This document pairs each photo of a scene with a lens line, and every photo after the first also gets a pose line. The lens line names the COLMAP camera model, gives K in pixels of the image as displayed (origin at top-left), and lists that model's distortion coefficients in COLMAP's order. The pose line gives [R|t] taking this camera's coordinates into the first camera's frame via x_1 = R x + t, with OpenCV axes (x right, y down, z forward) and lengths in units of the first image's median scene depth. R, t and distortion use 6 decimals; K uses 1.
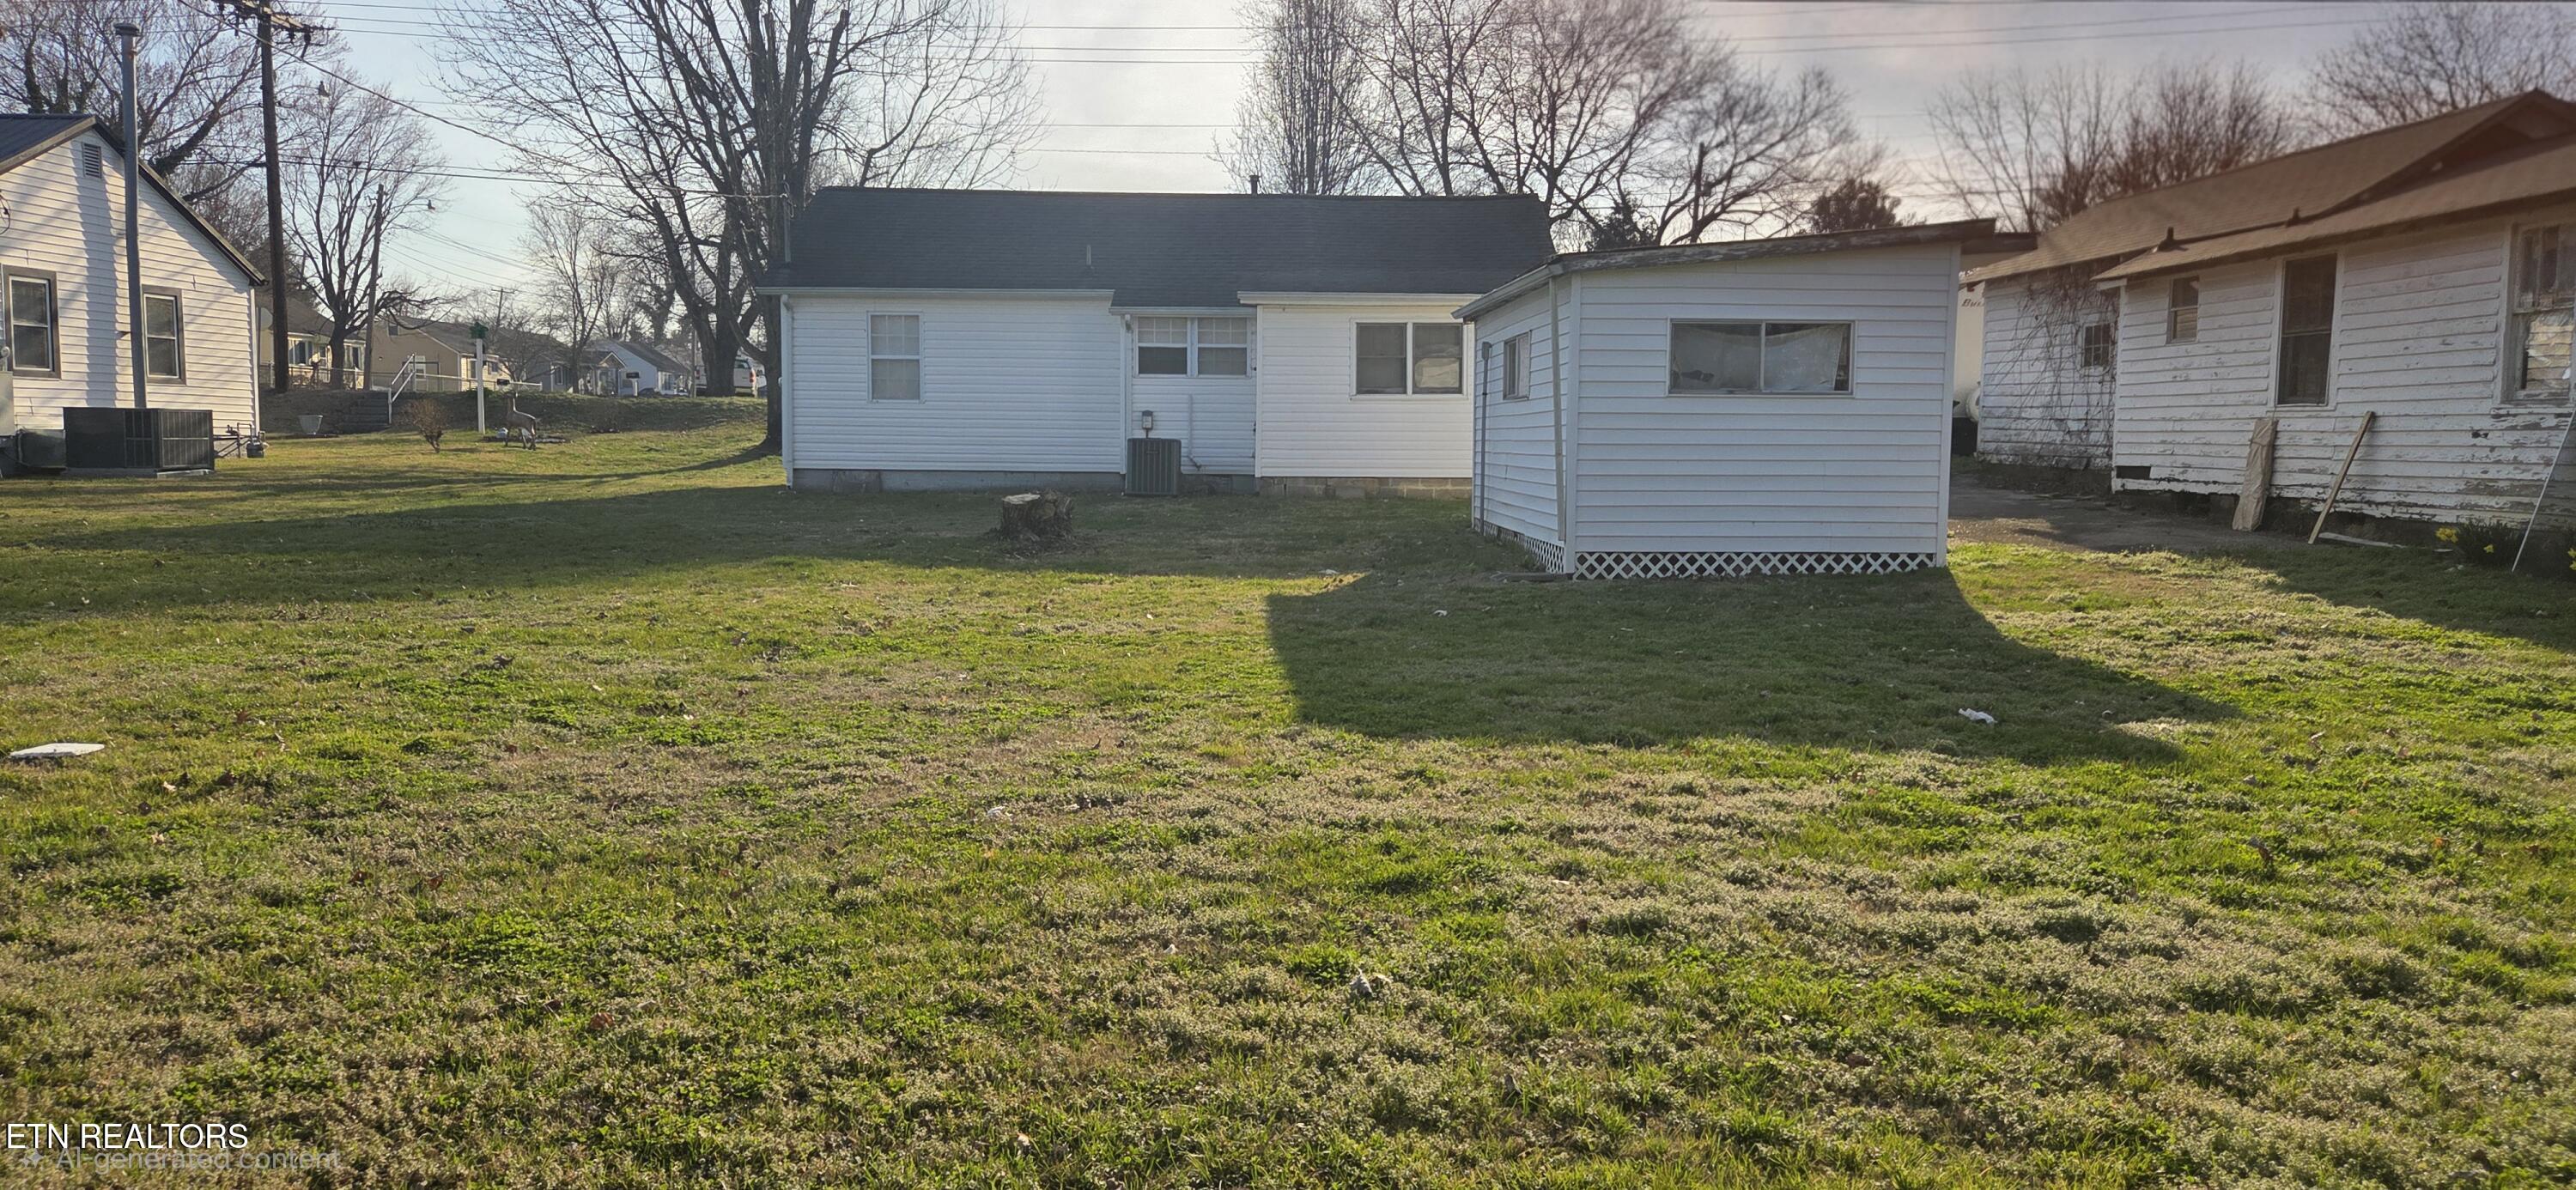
lens RADIAL K [[1744.8, 0, 1284.7], [0, 1744.8, 586.7], [0, 0, 1]] dist [0.077133, -0.060058]
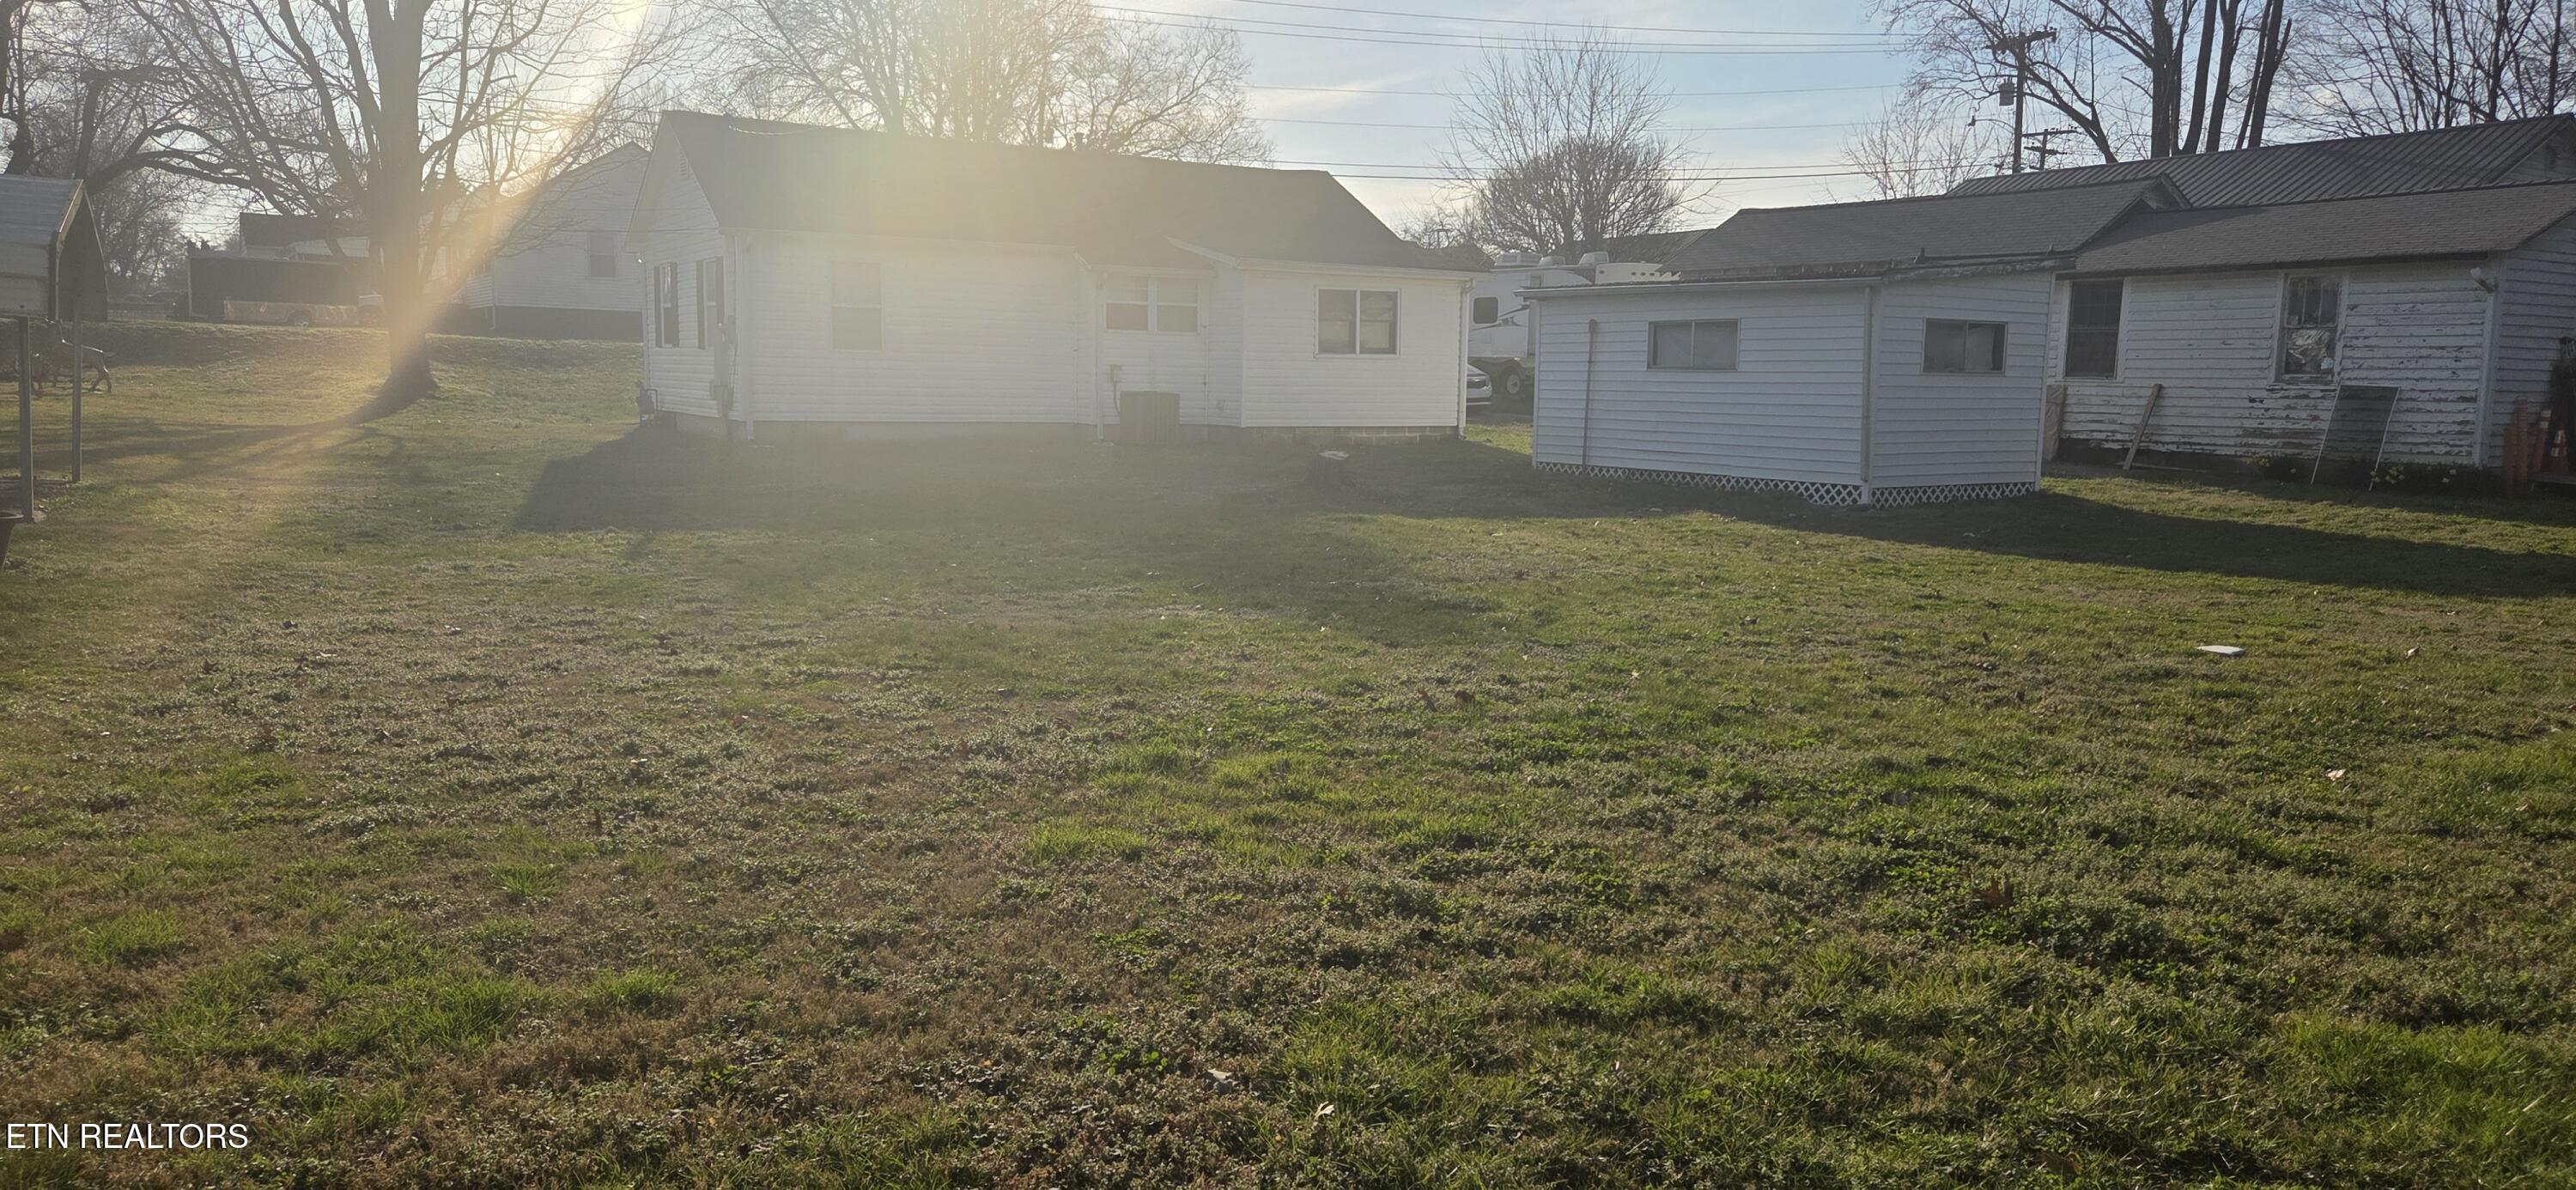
lens RADIAL K [[1744.8, 0, 1281.8], [0, 1744.8, 595.3], [0, 0, 1]] dist [0.077133, -0.060058]
pose [[0.852667, -0.059173, 0.519093, -0.861277], [0.034960, 0.997801, 0.056317, -0.027183], [-0.521284, -0.029872, 0.852860, 0.063037]]
